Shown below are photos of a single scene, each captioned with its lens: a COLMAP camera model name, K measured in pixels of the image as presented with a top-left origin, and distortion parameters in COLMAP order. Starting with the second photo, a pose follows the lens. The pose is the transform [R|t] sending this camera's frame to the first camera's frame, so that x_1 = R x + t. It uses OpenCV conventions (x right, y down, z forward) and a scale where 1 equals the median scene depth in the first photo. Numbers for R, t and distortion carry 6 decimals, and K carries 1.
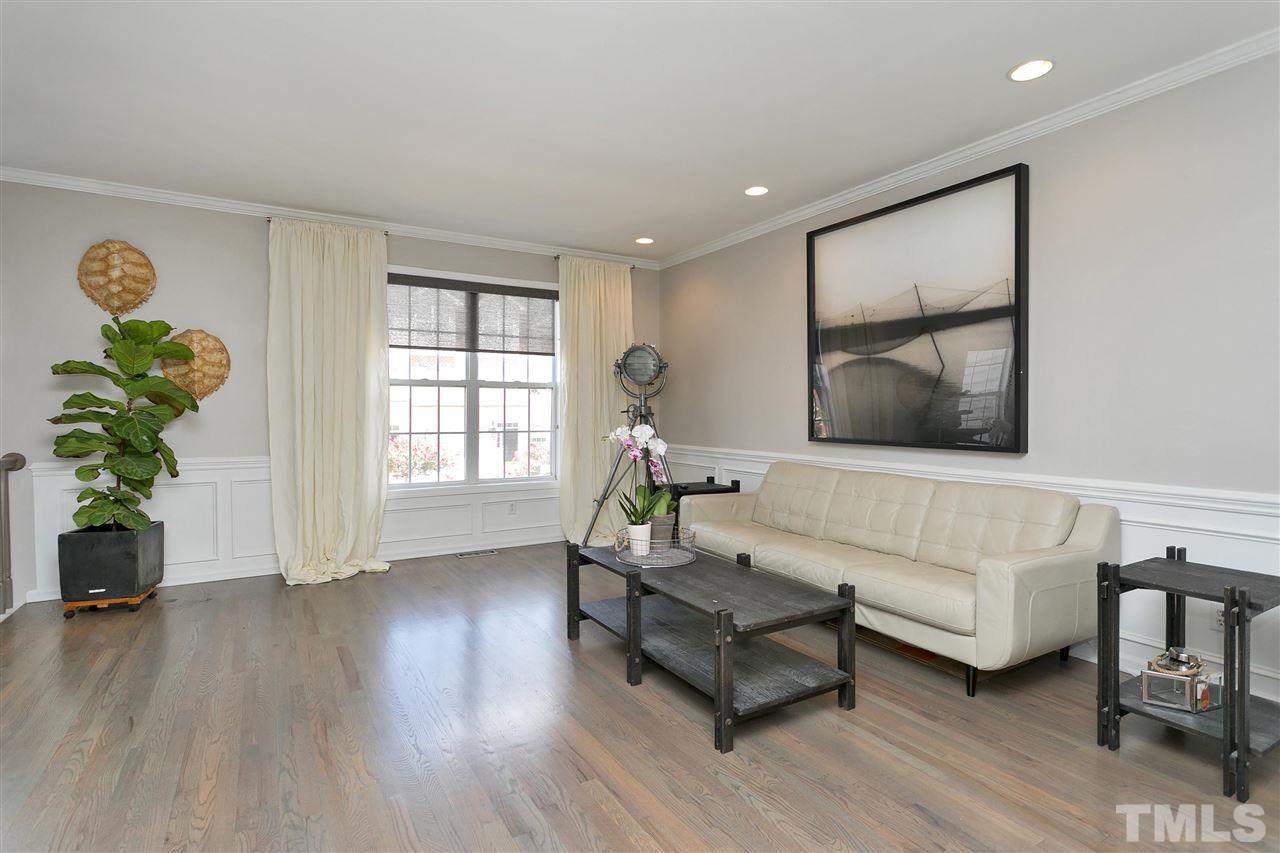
lens RADIAL K [[651.3, 0, 655.6], [0, 651.3, 416.3], [0, 0, 1]] dist [0.001665, 0.002022]
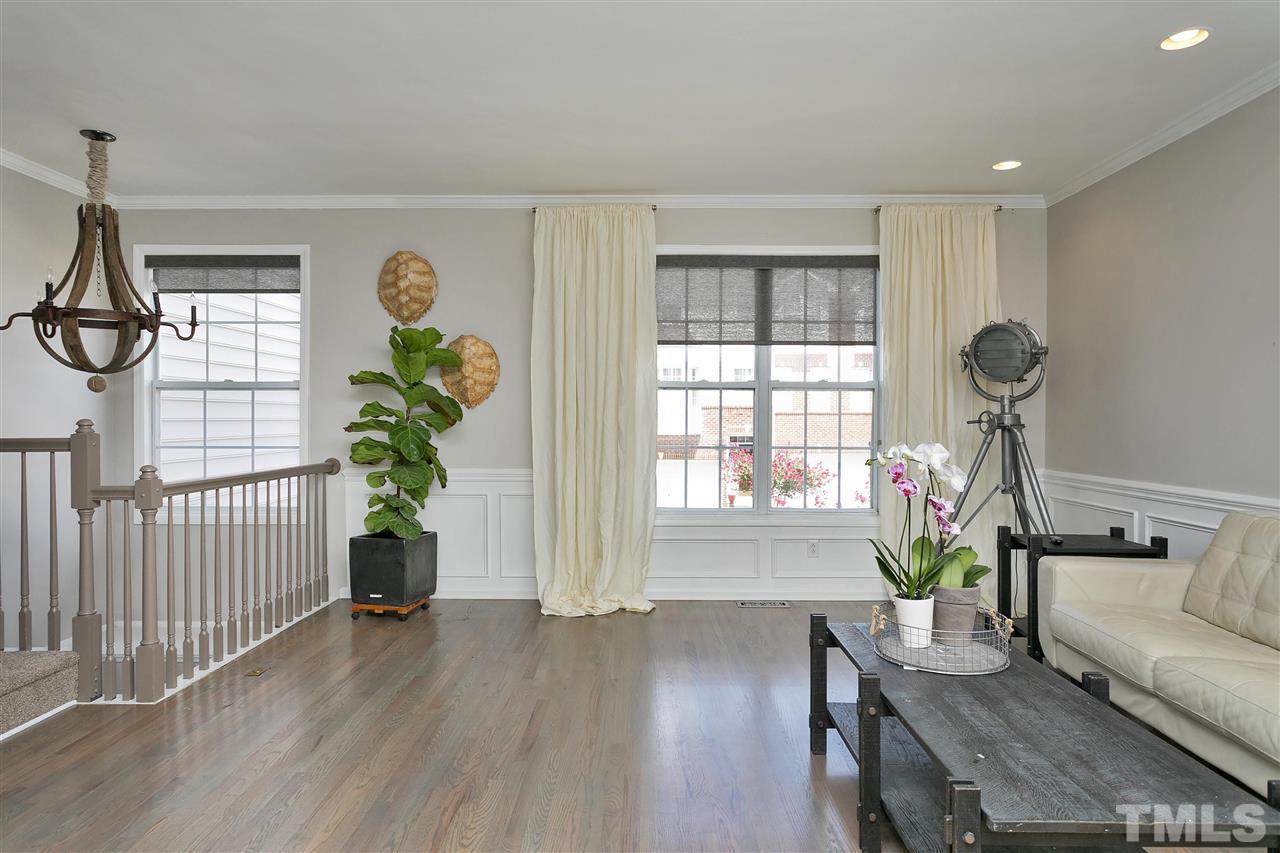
lens RADIAL K [[785.3, 0, 635.7], [0, 785.3, 419.8], [0, 0, 1]] dist [-0.002714, 0.001763]
pose [[0.842043, 0.002172, -0.539405, 0.135838], [-0.006787, 0.999955, -0.006567, -0.002115], [0.539367, 0.009191, 0.842021, 0.170010]]
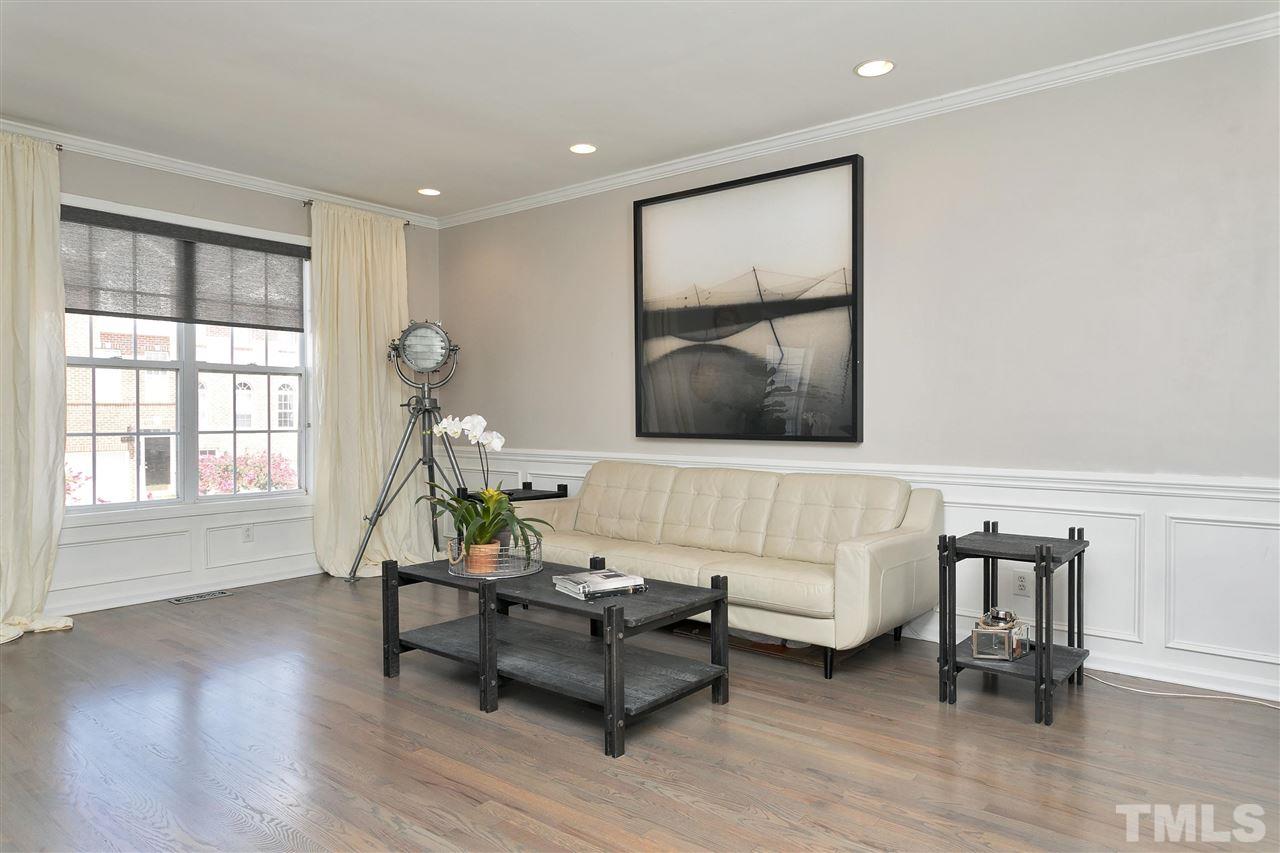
lens RADIAL K [[828.1, 0, 669.5], [0, 828.1, 425.0], [0, 0, 1]] dist [0.004497, 0.005553]
pose [[0.936178, -0.007222, 0.351451, -0.141098], [0.005364, 0.999966, 0.006262, 0.017774], [-0.351484, -0.003978, 0.936185, -0.084911]]
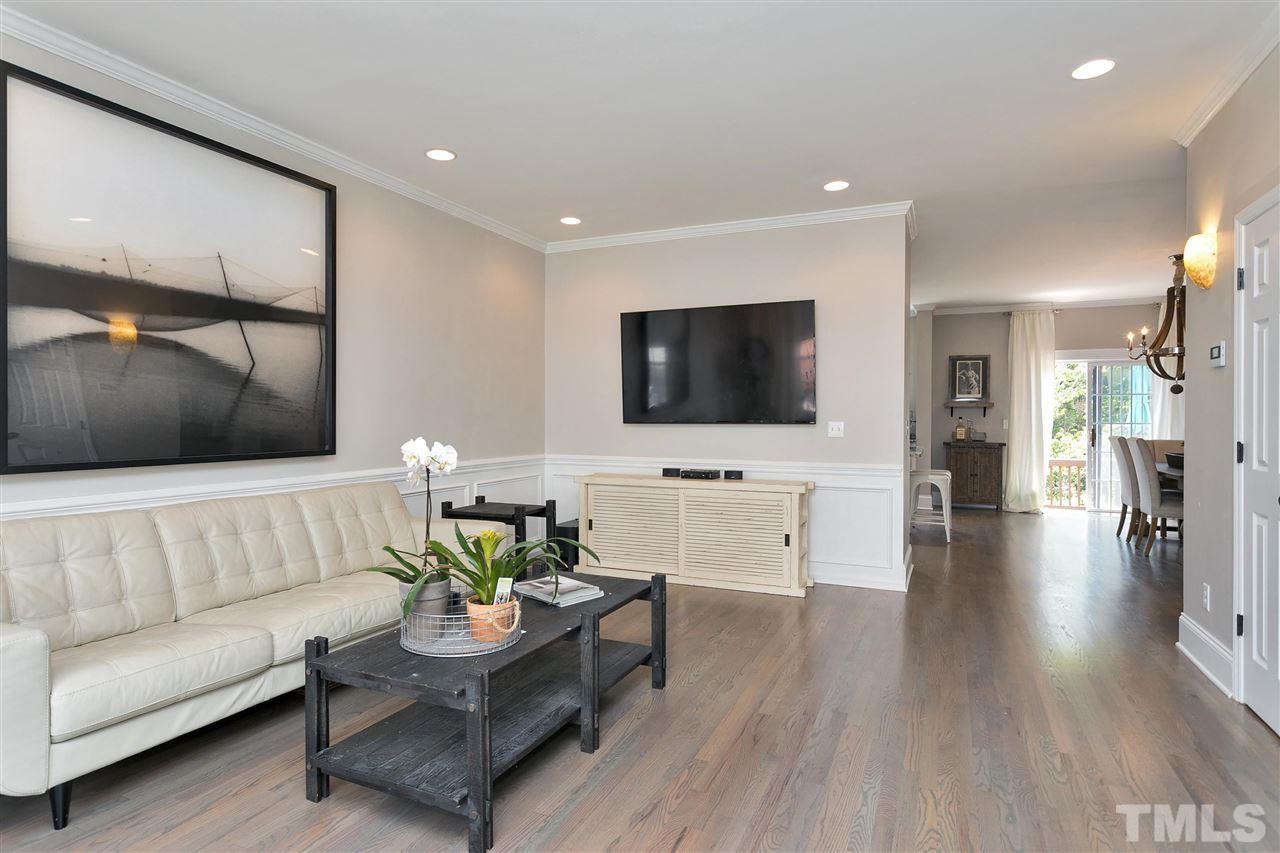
lens RADIAL K [[651.3, 0, 655.6], [0, 651.3, 416.3], [0, 0, 1]] dist [0.001665, 0.002022]
pose [[-0.564022, 0.000736, 0.825760, -0.547268], [0.007189, 0.999966, 0.004019, -0.006518], [-0.825729, 0.008204, -0.564008, 1.013103]]
